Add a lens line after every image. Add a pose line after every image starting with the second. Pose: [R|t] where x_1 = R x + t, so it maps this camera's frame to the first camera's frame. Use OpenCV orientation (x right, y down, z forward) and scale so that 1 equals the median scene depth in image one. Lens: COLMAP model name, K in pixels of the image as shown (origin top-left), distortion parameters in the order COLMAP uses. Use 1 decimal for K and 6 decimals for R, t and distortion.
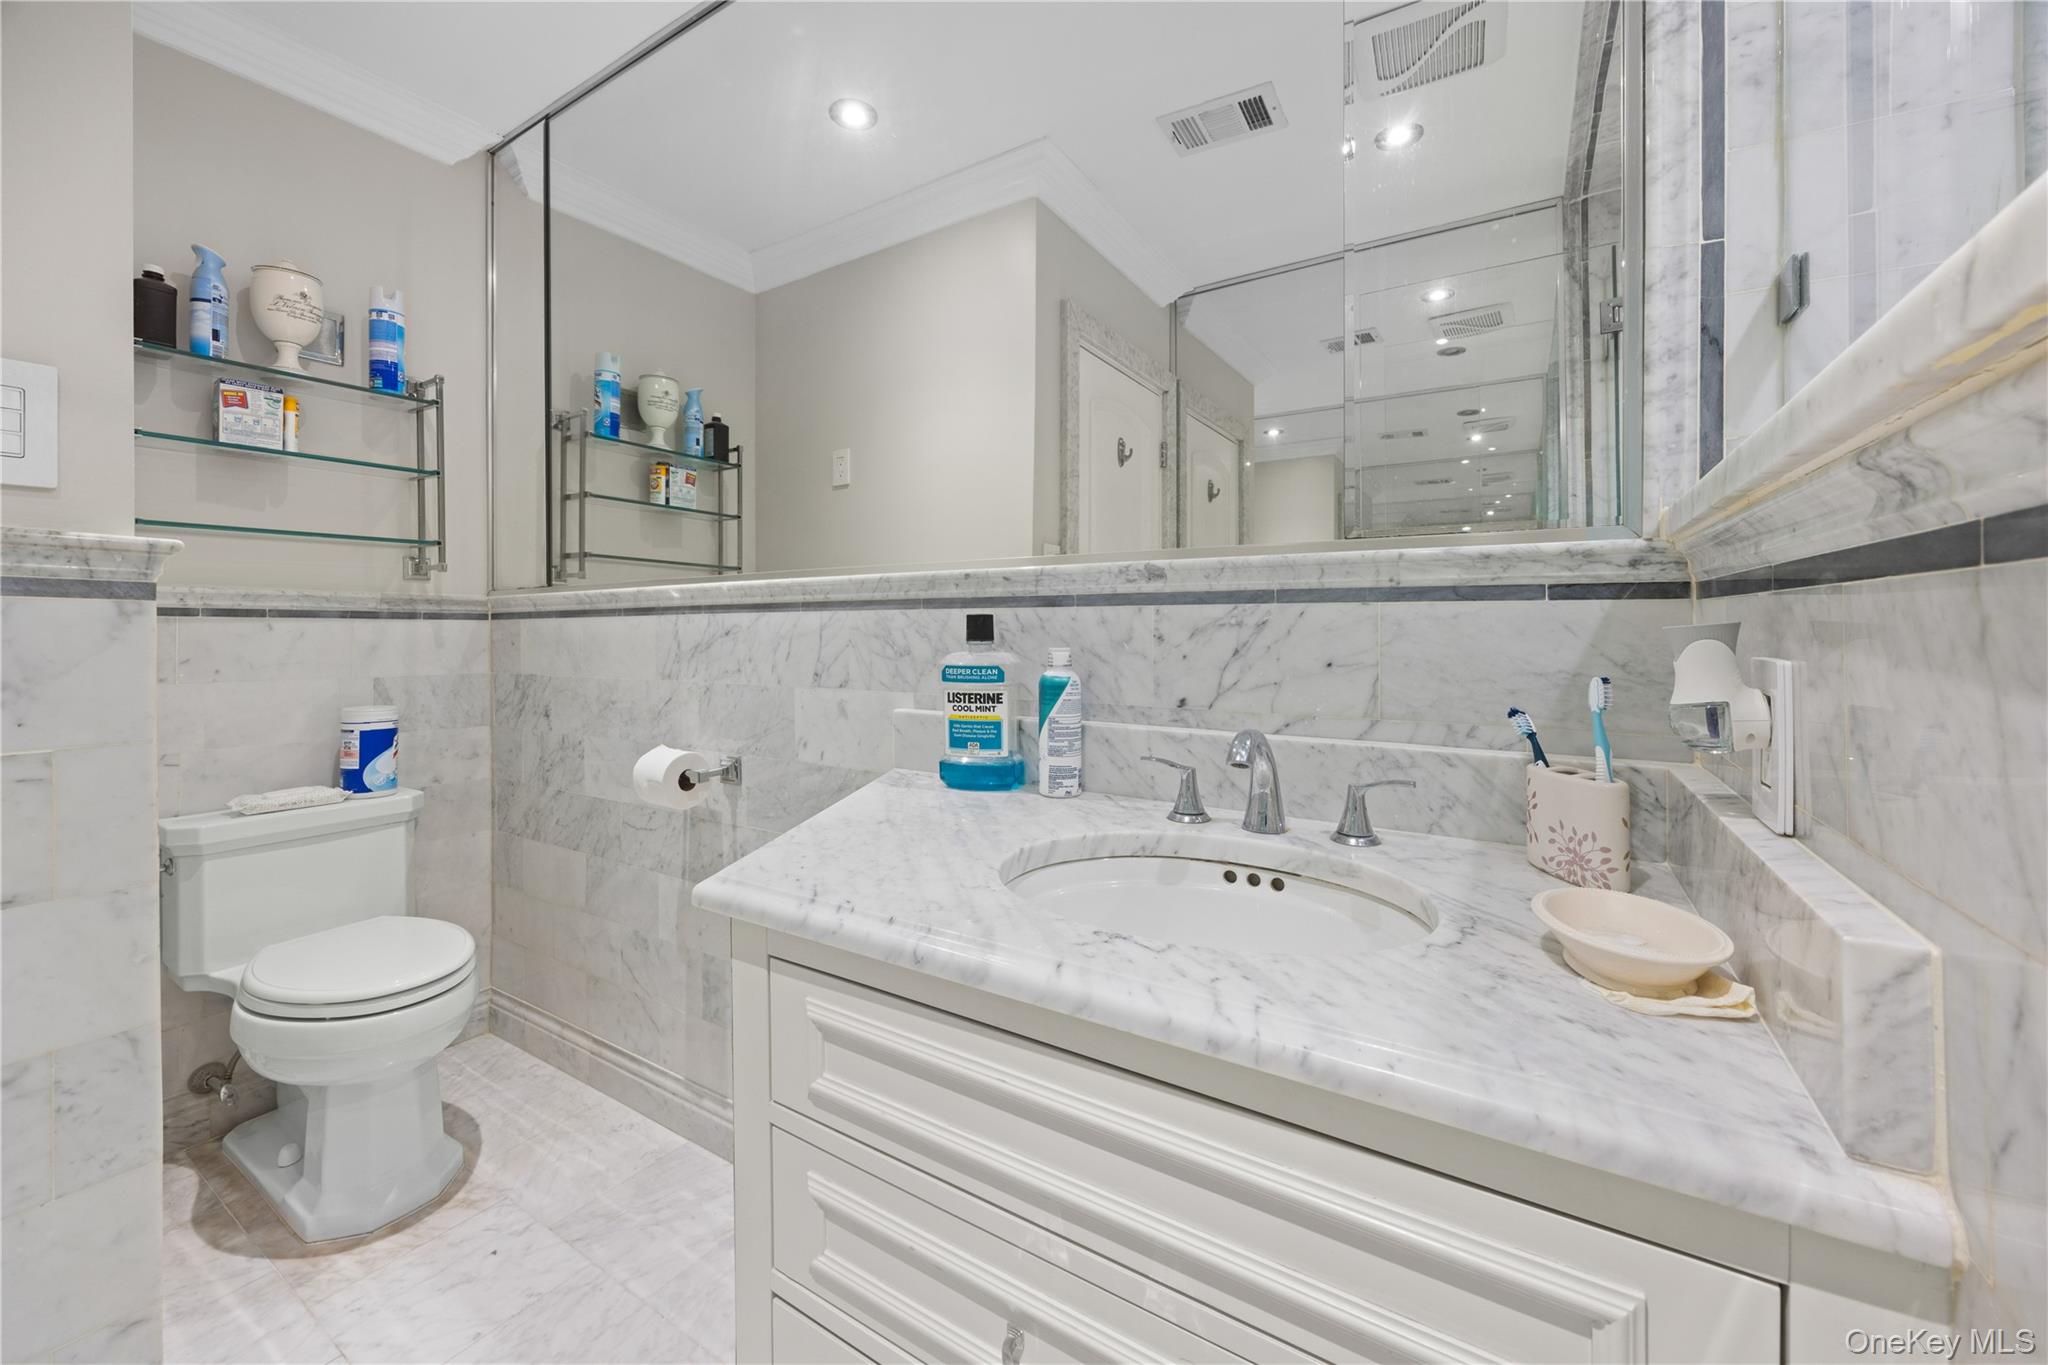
lens RADIAL K [[799.4, 0, 1026.0], [0, 799.4, 628.5], [0, 0, 1]] dist [-0.002134, -0.000049]
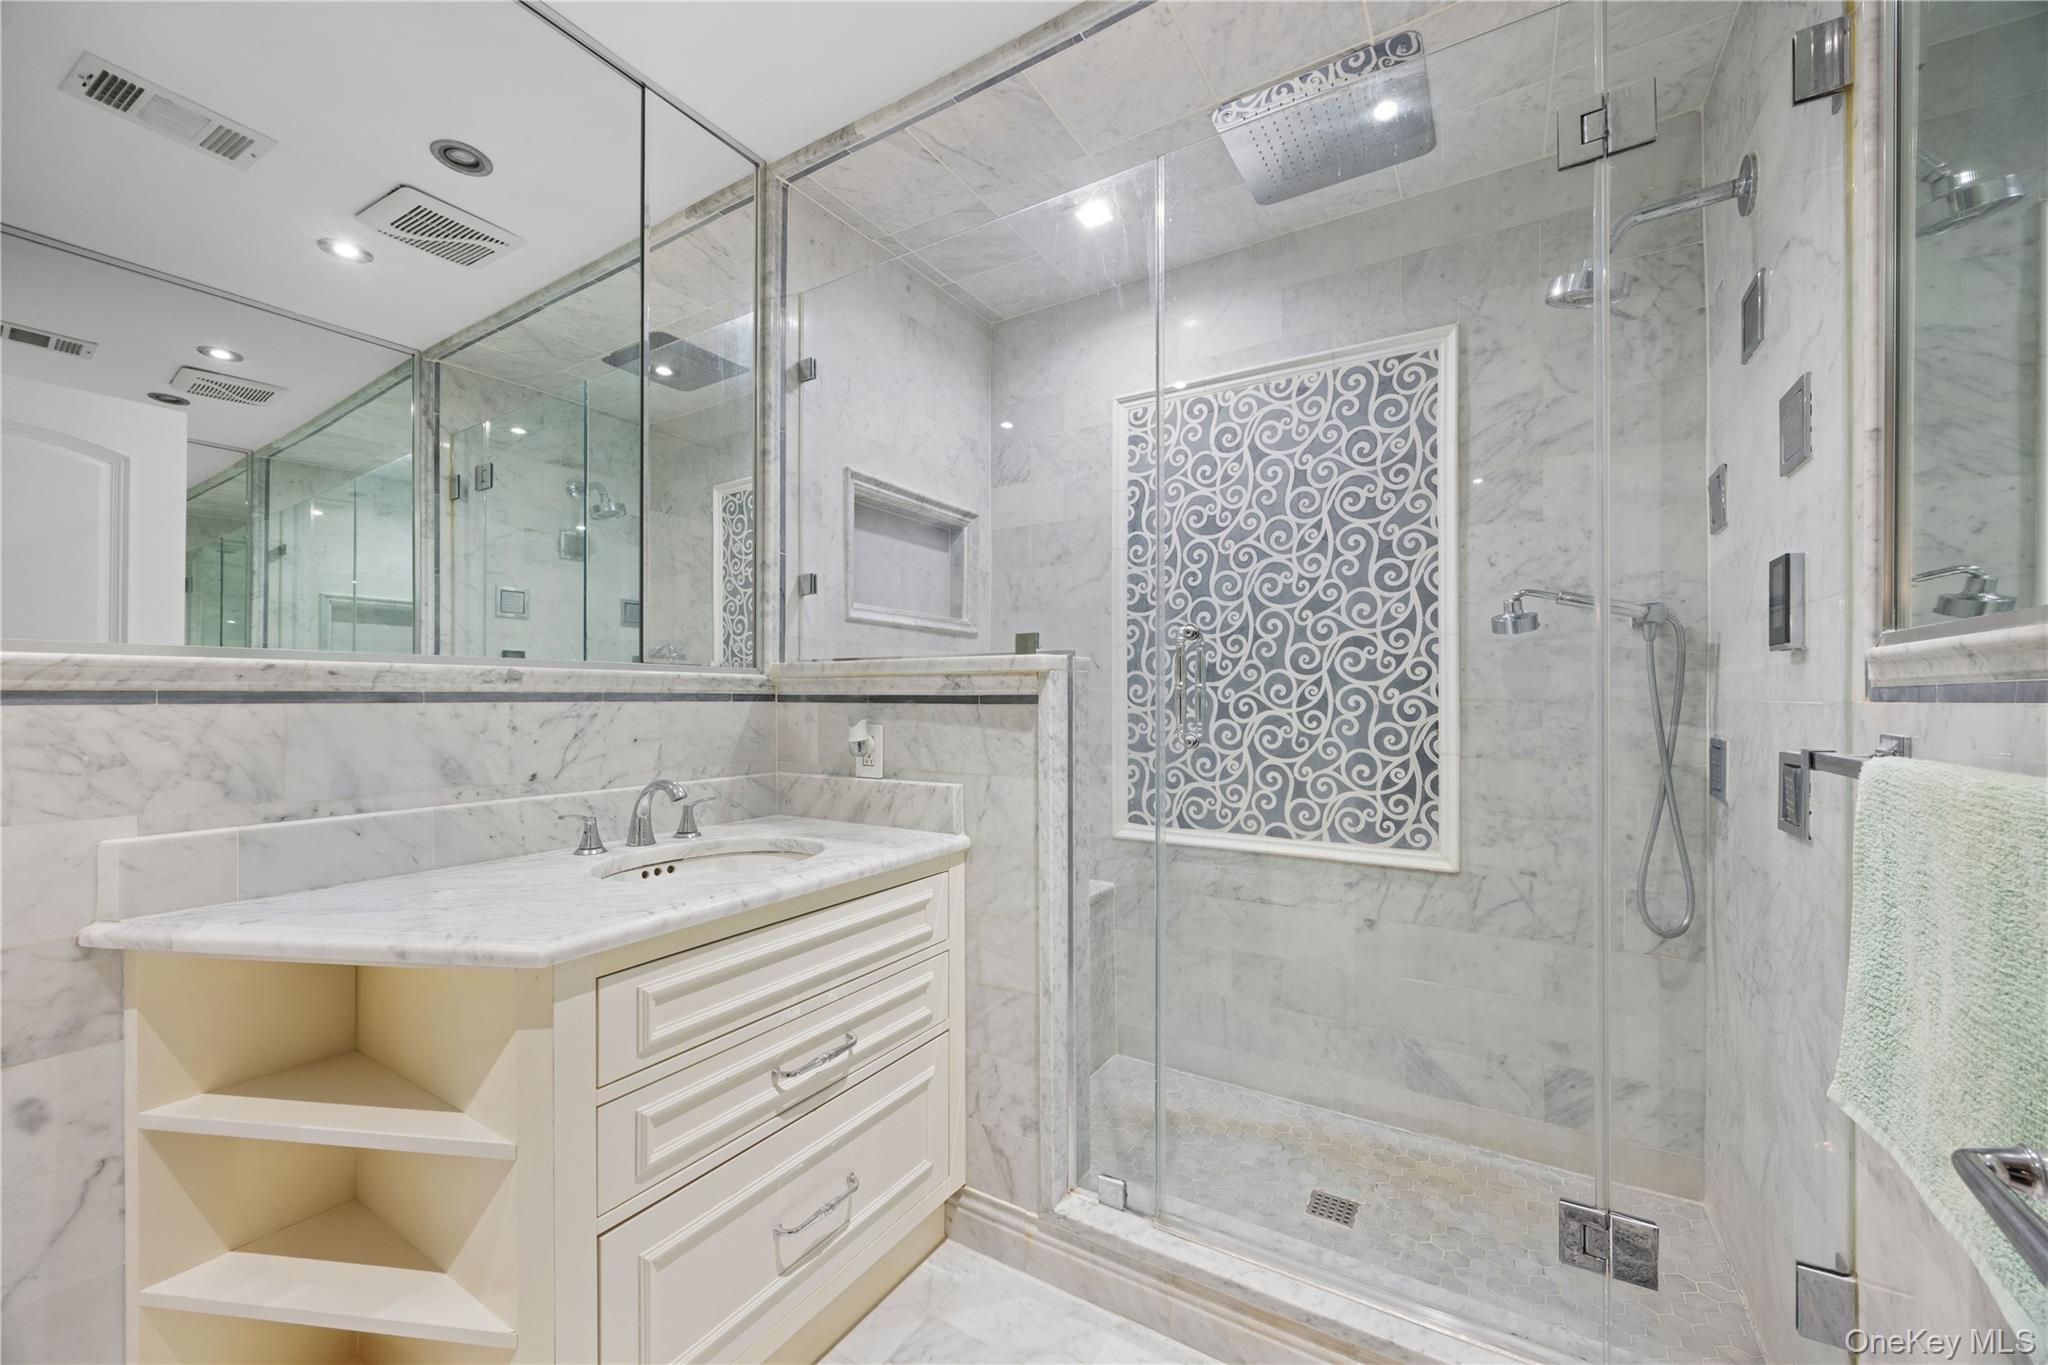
lens RADIAL K [[792.7, 0, 1016.4], [0, 792.7, 699.3], [0, 0, 1]] dist [-0.001871, -0.000010]
pose [[0.003016, -0.000710, 0.999995, -1.165529], [0.004666, 0.999989, 0.000696, -0.033252], [-0.999985, 0.004664, 0.003019, 0.219975]]
